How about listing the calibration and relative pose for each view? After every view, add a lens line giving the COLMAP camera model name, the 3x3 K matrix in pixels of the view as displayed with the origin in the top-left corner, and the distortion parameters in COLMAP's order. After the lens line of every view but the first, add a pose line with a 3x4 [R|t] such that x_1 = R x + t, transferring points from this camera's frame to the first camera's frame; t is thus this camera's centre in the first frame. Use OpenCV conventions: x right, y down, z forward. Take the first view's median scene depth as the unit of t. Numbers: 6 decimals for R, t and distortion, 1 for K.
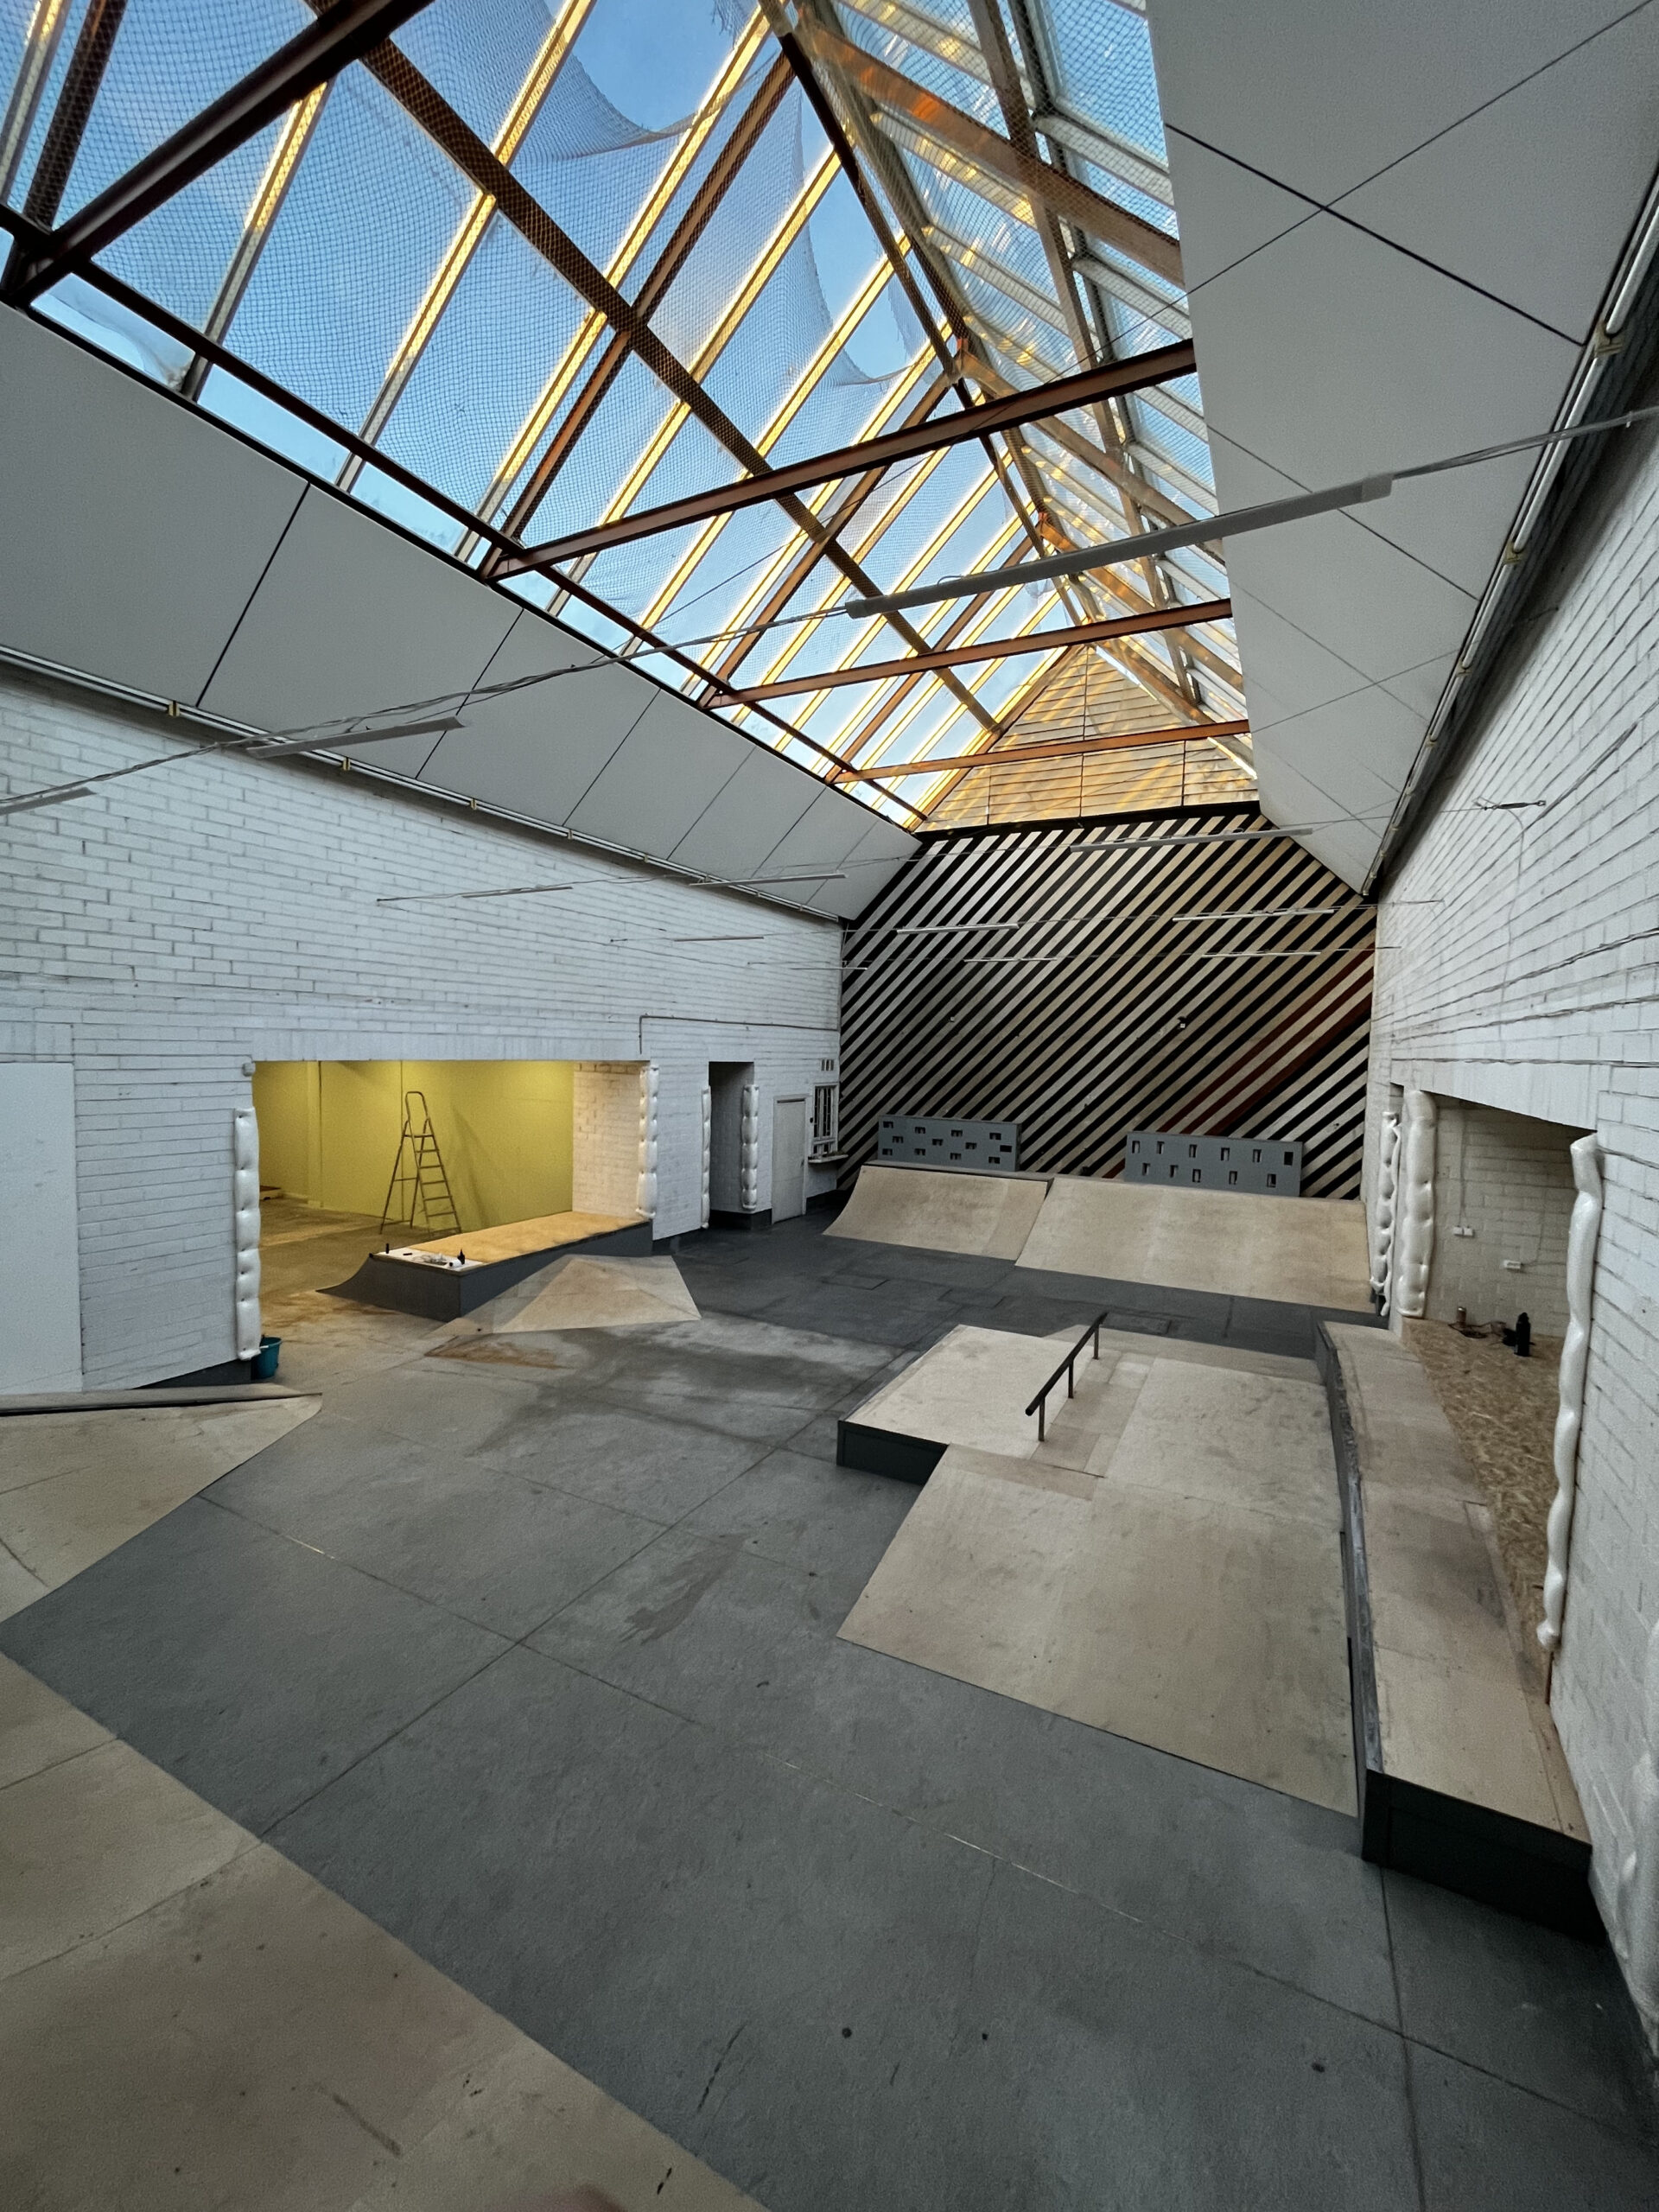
lens RADIAL K [[890.8, 0, 831.5], [0, 890.8, 1103.0], [0, 0, 1]] dist [-0.003228, 0.000194]
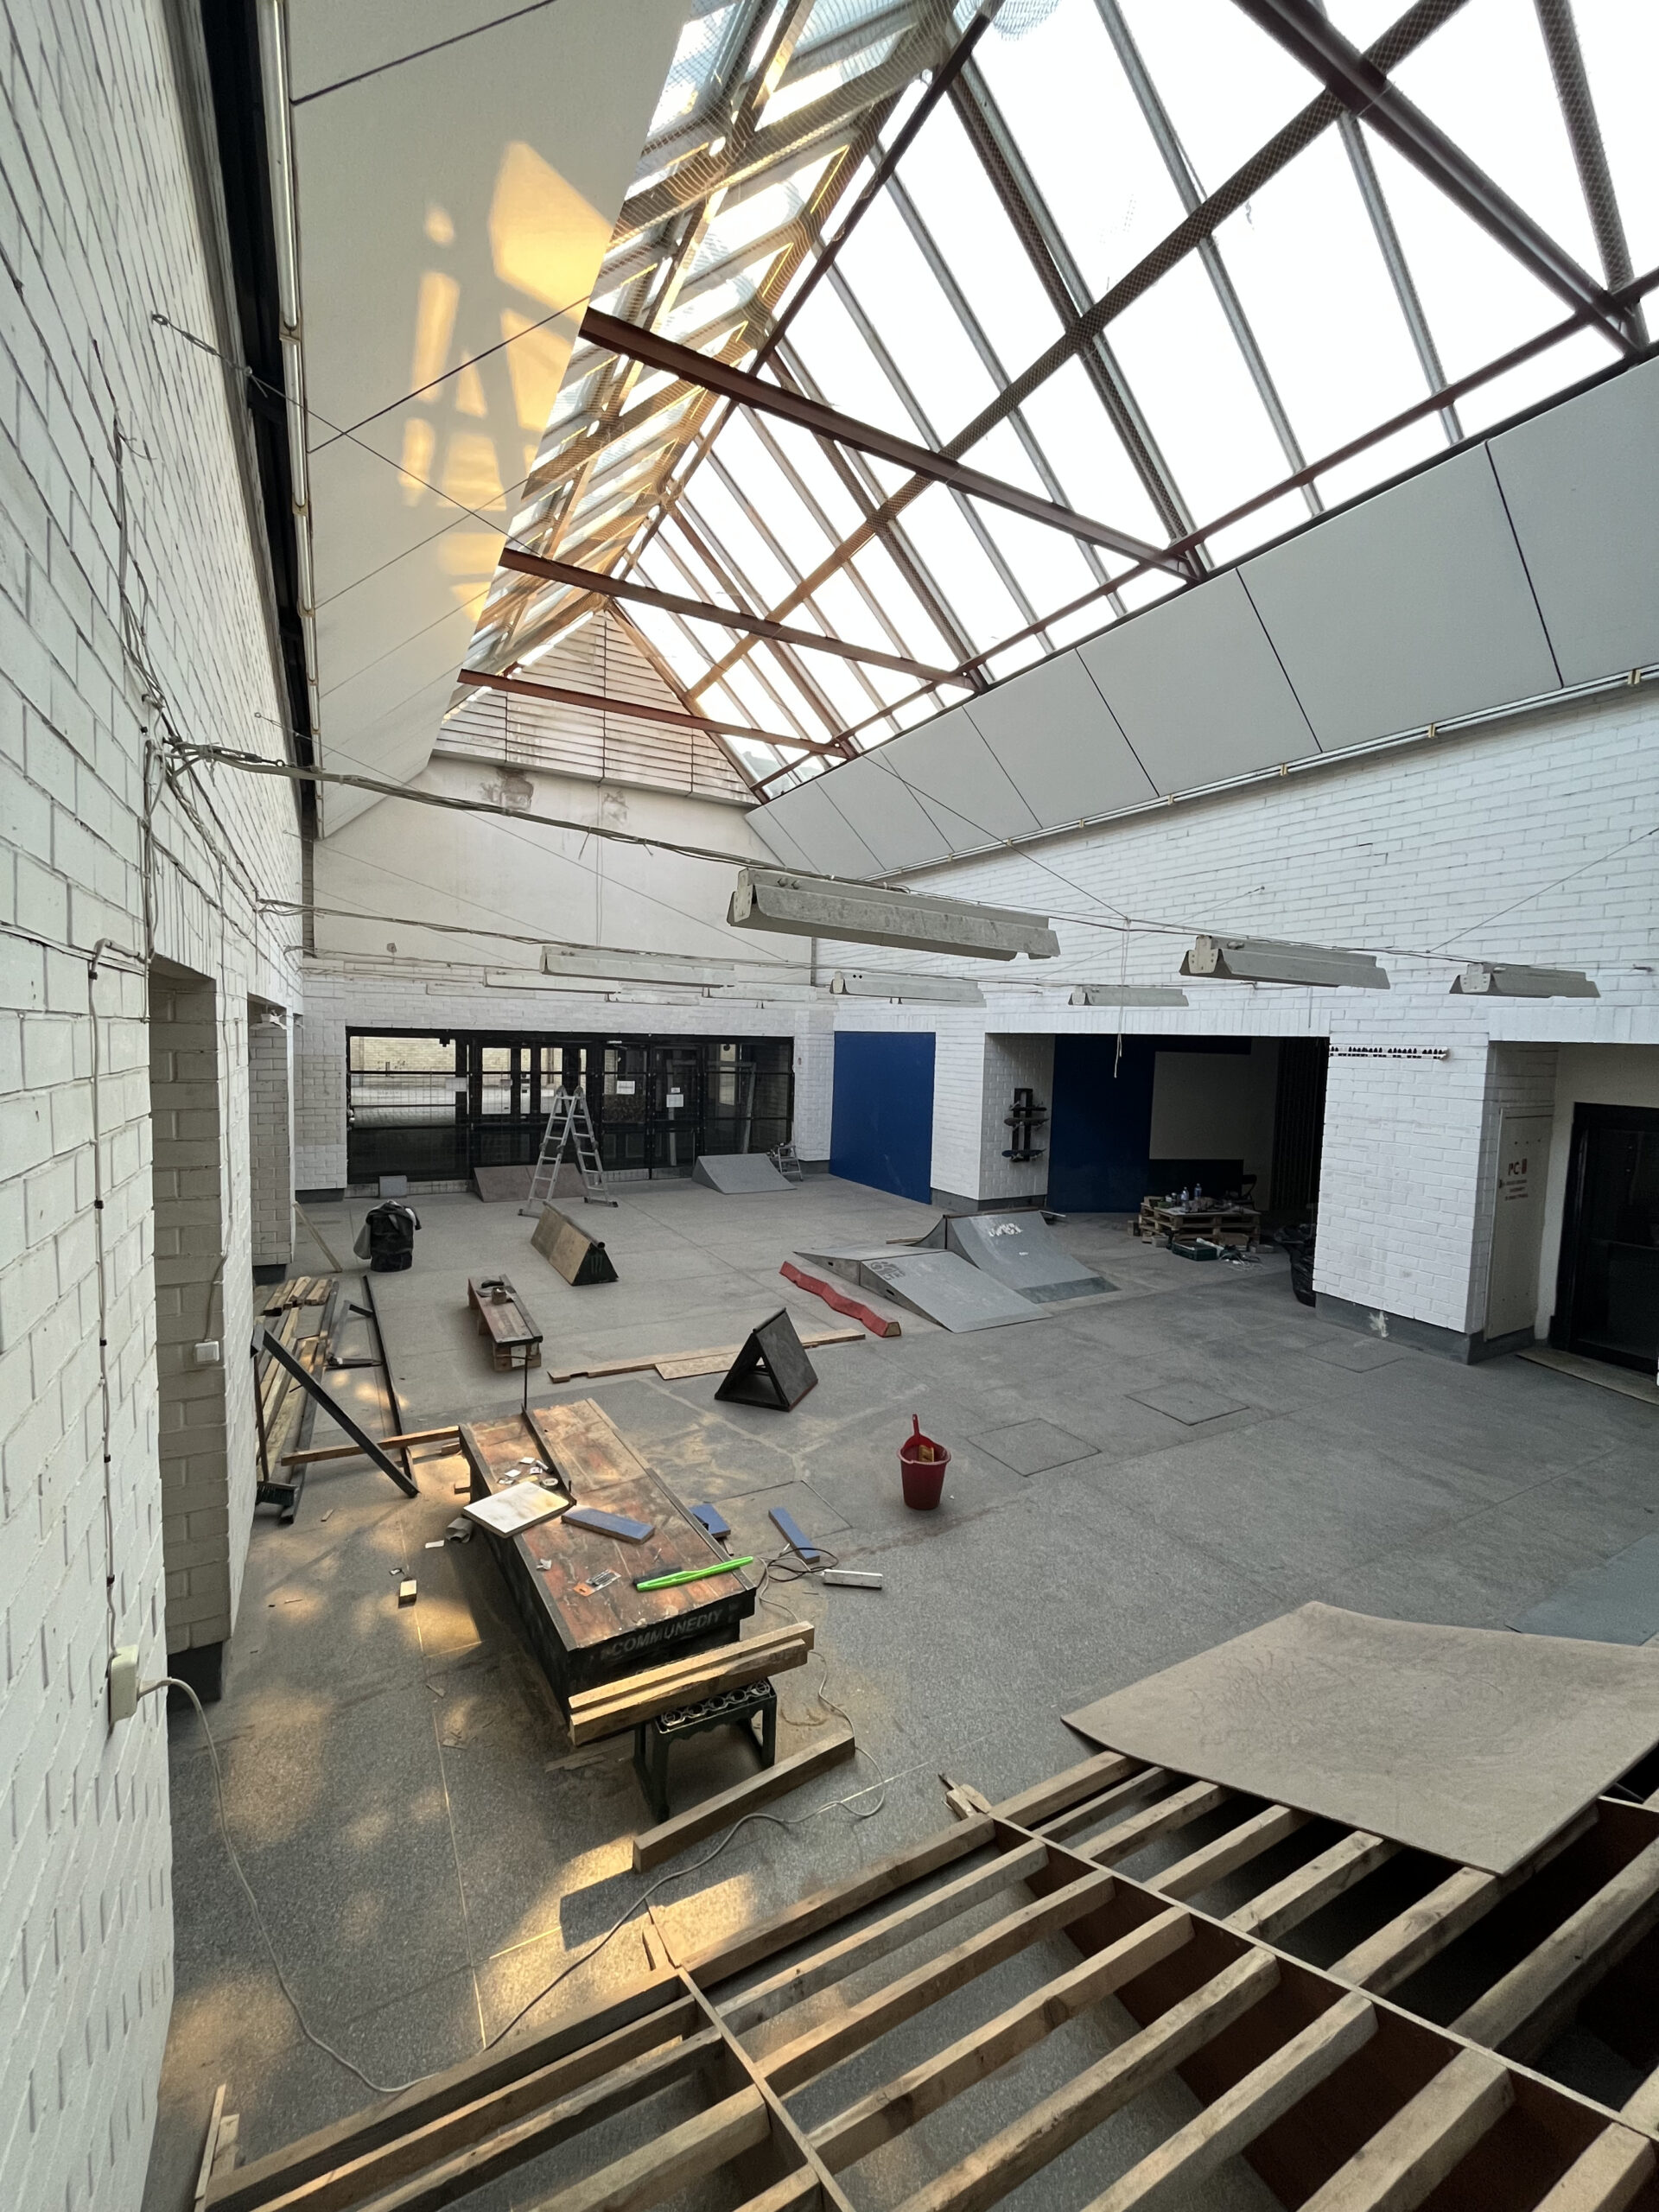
lens RADIAL K [[890.8, 0, 825.3], [0, 890.8, 1099.9], [0, 0, 1]] dist [-0.003228, 0.000194]
pose [[-0.553489, 0.012221, -0.832767, 0.892633], [-0.097134, 0.992122, 0.079118, -0.021073], [0.827173, 0.124681, -0.547941, 1.549574]]
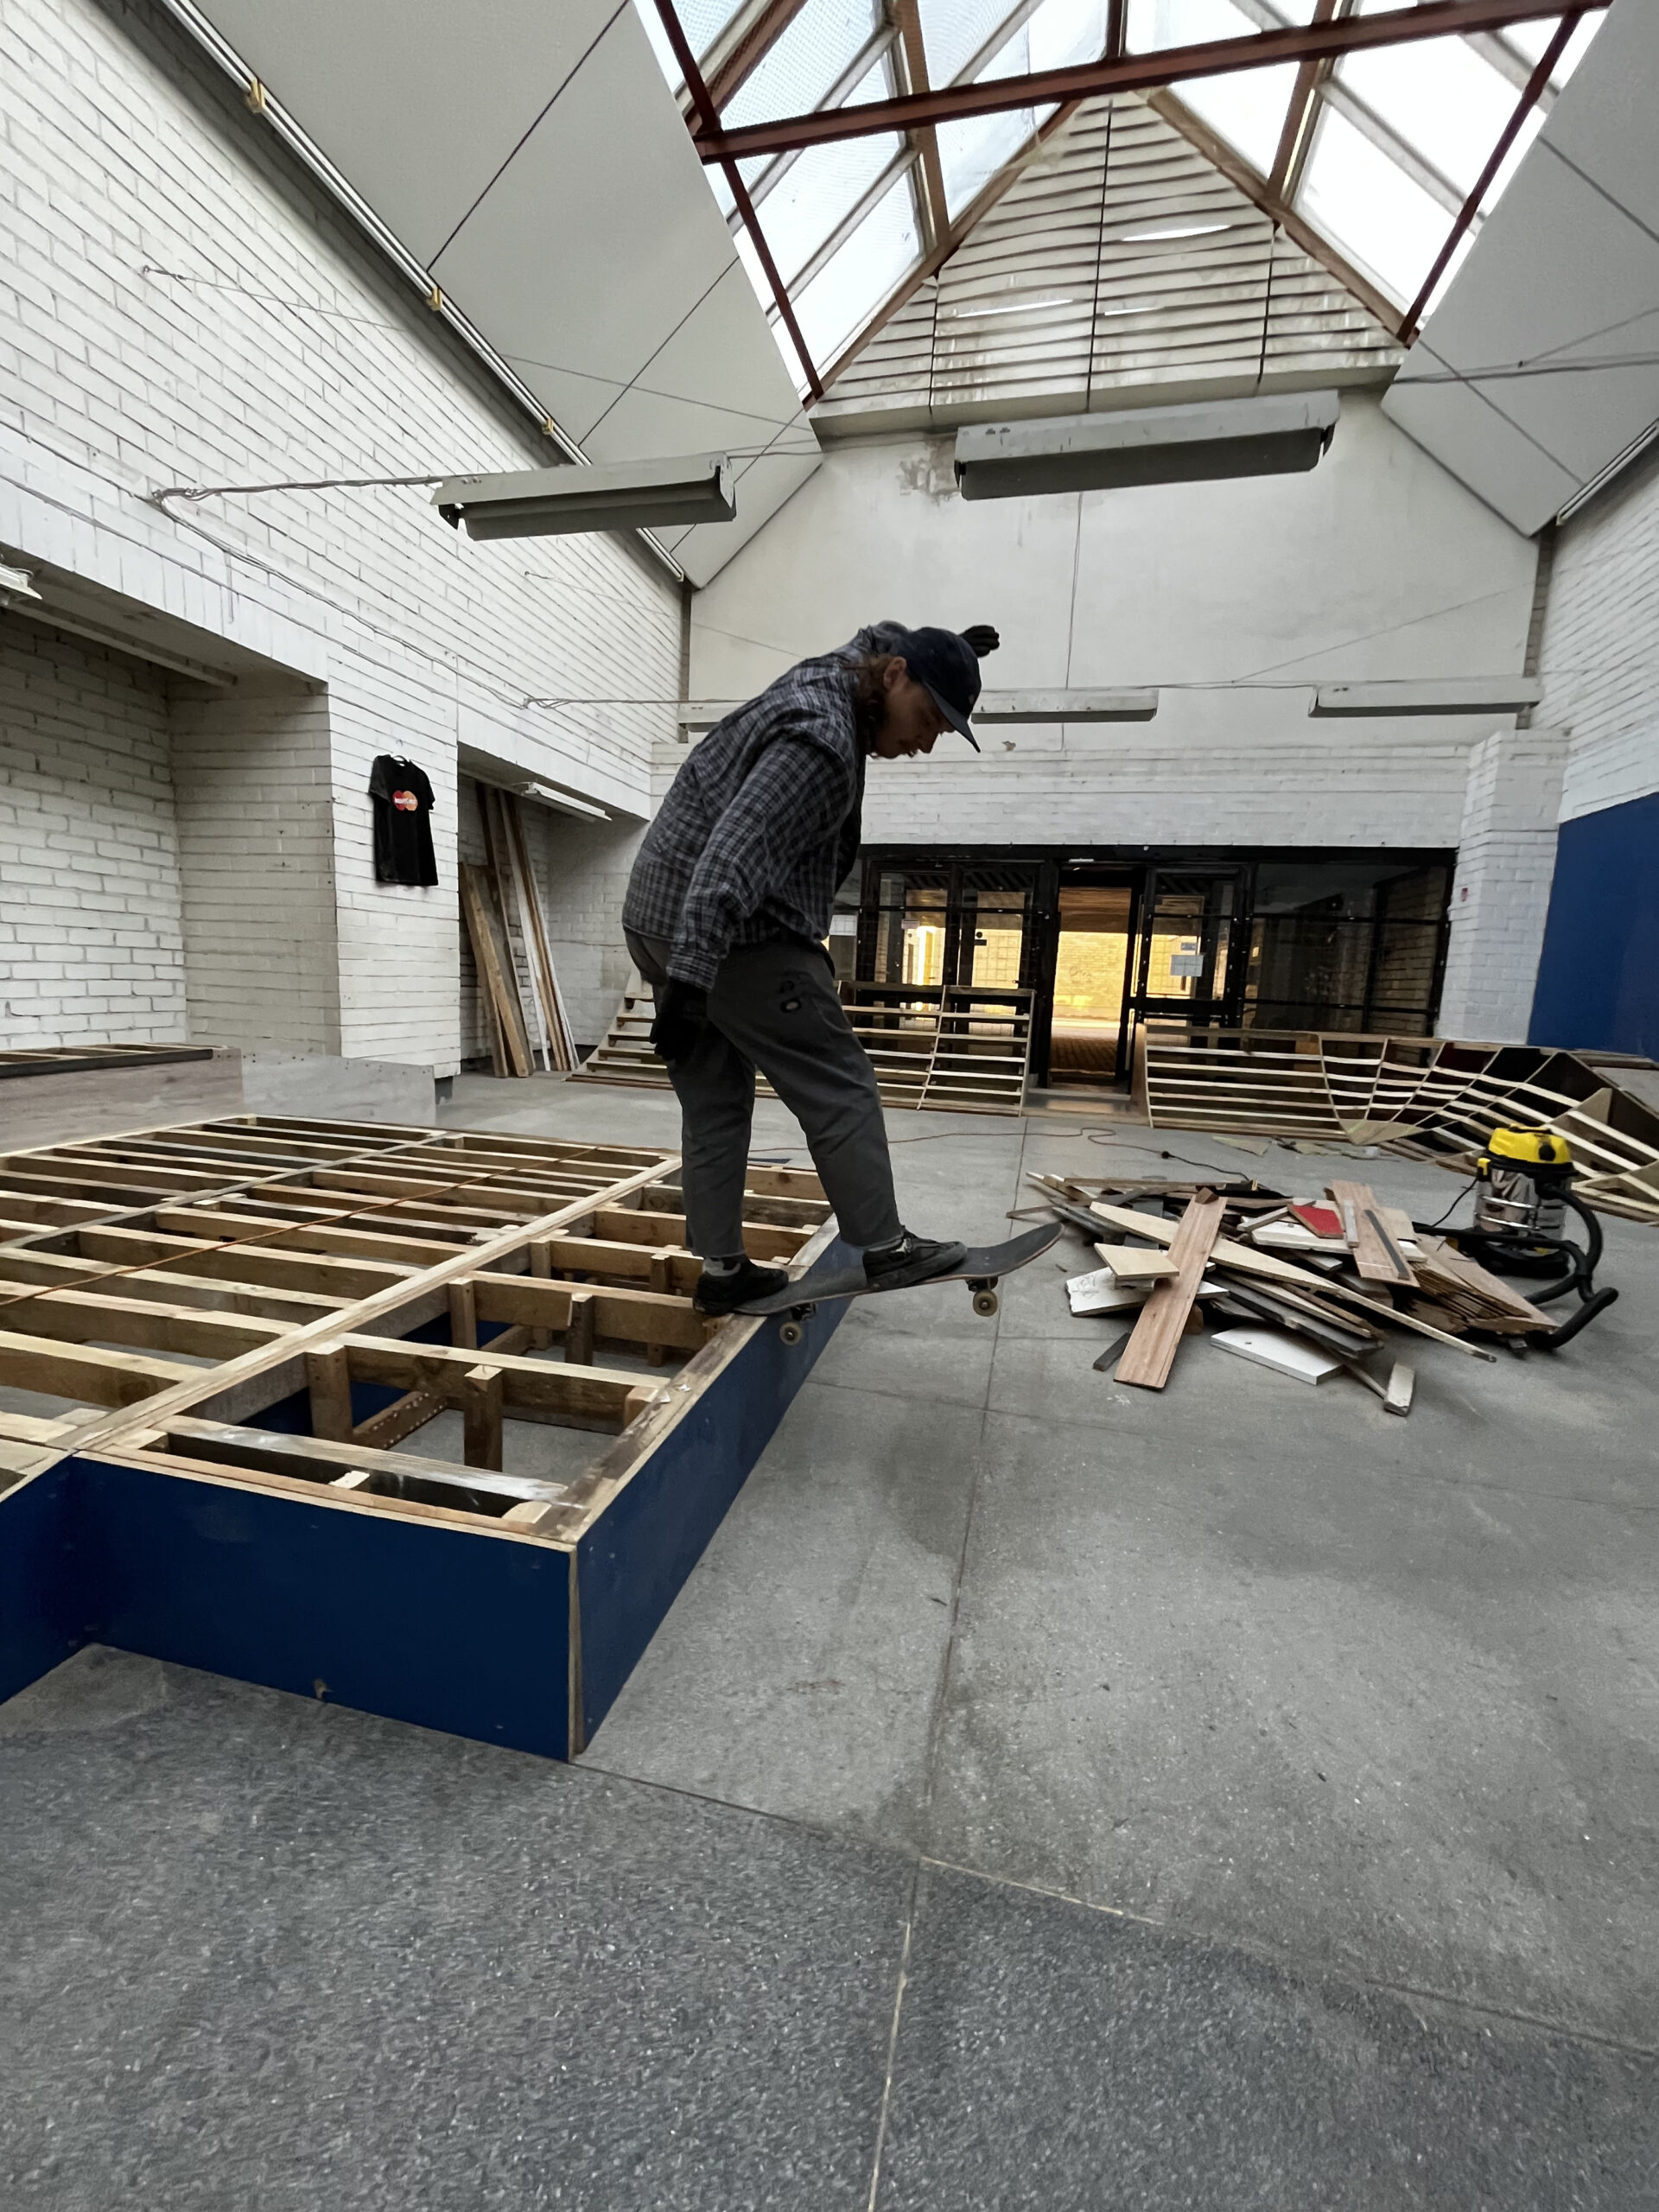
lens RADIAL K [[890.8, 0, 833.0], [0, 890.8, 1105.4], [0, 0, 1]] dist [-0.003228, 0.000194]
pose [[-0.966469, -0.039535, -0.253721, 0.140342], [-0.090641, 0.976997, 0.193032, 0.167133], [0.240253, 0.209557, -0.947821, 1.197388]]
